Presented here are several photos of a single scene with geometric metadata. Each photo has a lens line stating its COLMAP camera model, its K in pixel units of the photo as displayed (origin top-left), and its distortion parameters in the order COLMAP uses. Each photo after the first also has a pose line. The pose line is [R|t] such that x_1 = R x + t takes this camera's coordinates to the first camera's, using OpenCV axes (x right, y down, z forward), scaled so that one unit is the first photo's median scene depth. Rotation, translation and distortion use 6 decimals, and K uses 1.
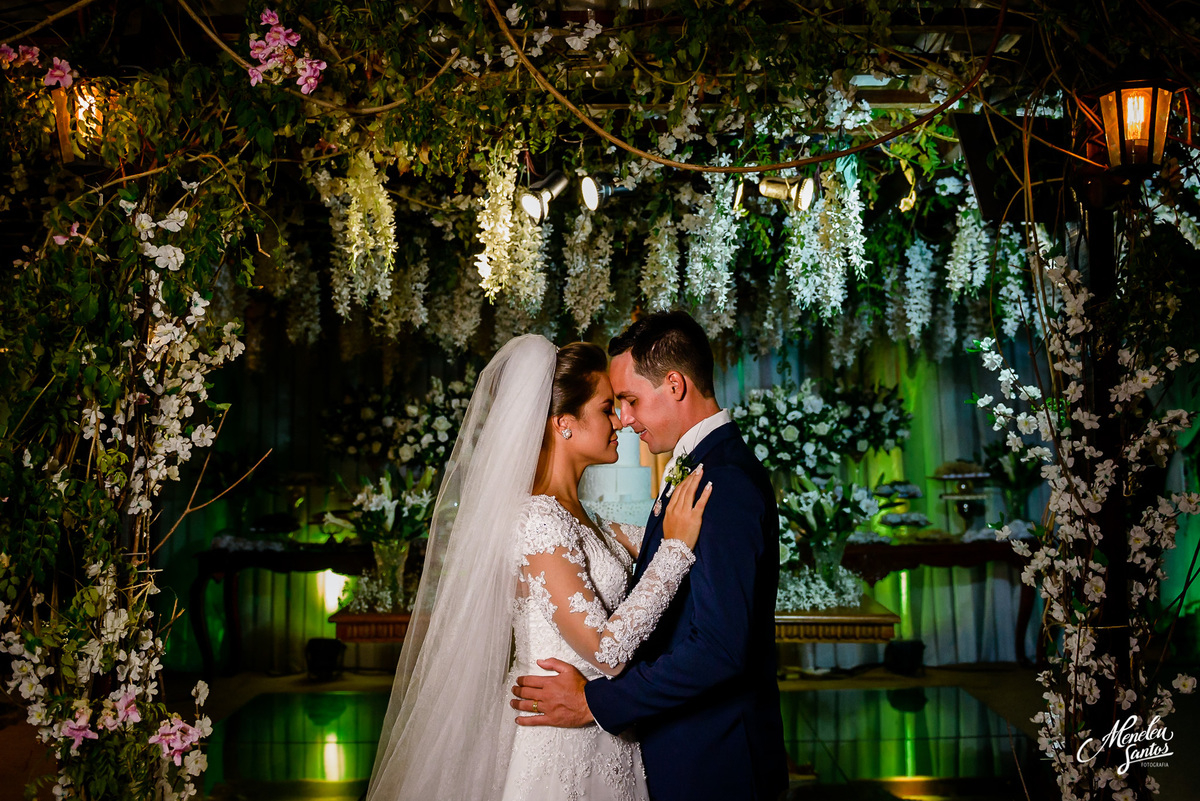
lens RADIAL K [[921.0, 0, 607.0], [0, 921.0, 391.1], [0, 0, 1]] dist [-0.035369, -0.004409]
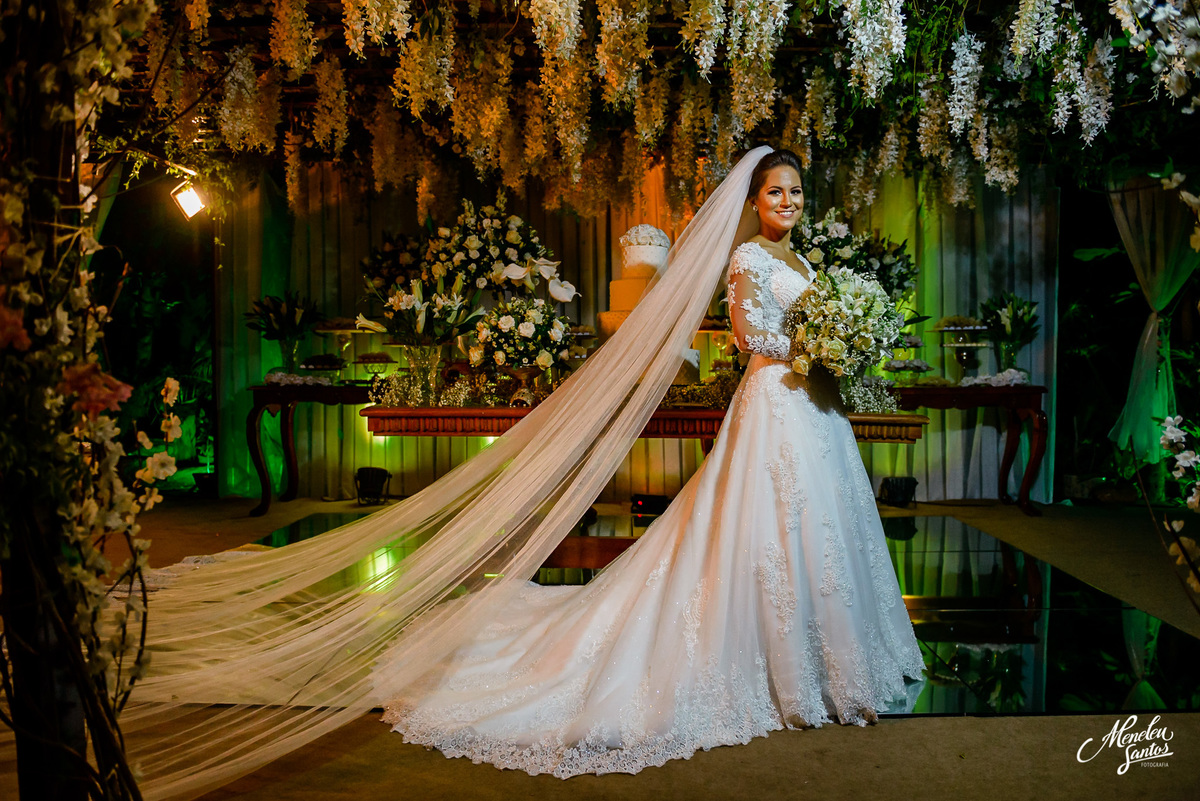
lens RADIAL K [[801.1, 0, 618.6], [0, 801.1, 398.9], [0, 0, 1]] dist [-0.040918, 0.002197]
pose [[0.999892, 0.012898, -0.007012, -0.010097], [-0.011812, 0.990446, 0.137396, 0.083007], [0.008717, -0.137298, 0.990491, 0.100438]]
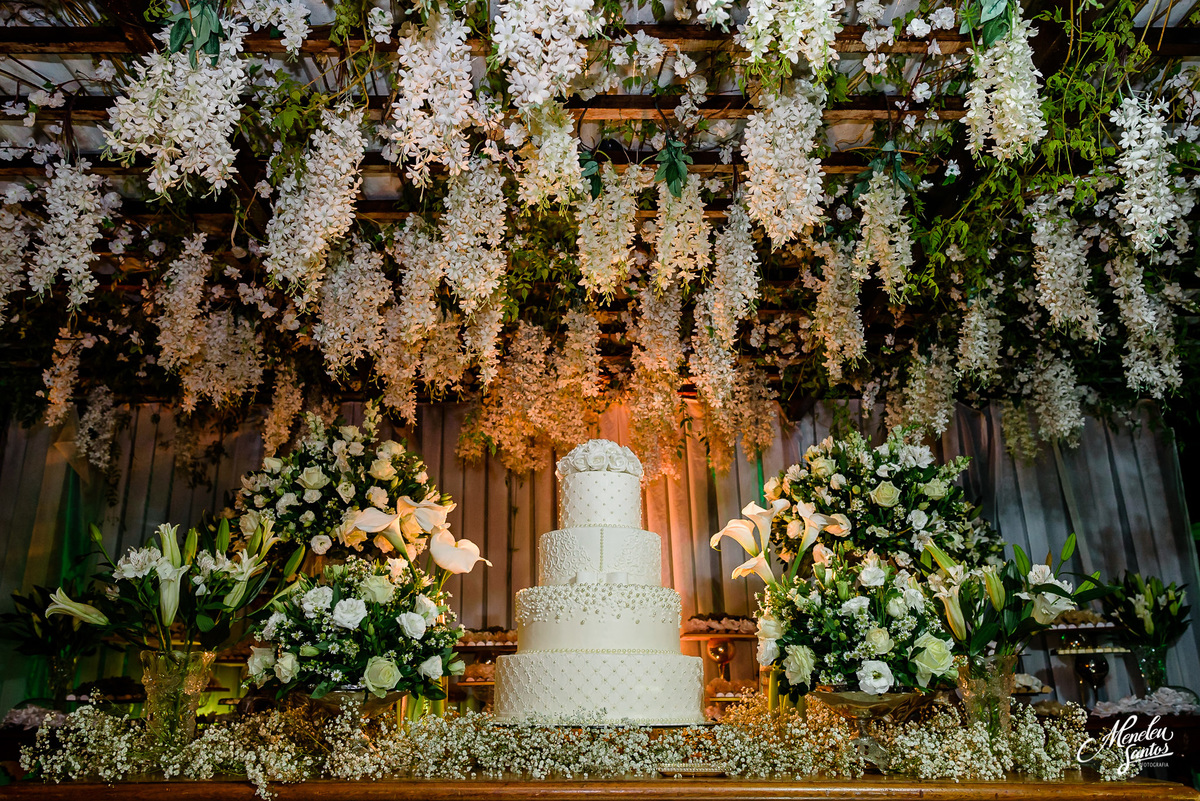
lens RADIAL K [[979.8, 0, 597.4], [0, 979.8, 394.0], [0, 0, 1]] dist [-0.036274, 0.020586]
pose [[0.999924, 0.005100, 0.011260, 0.000620], [-0.002735, 0.979621, -0.200837, 0.109808], [-0.012054, 0.200791, 0.979560, 0.350593]]
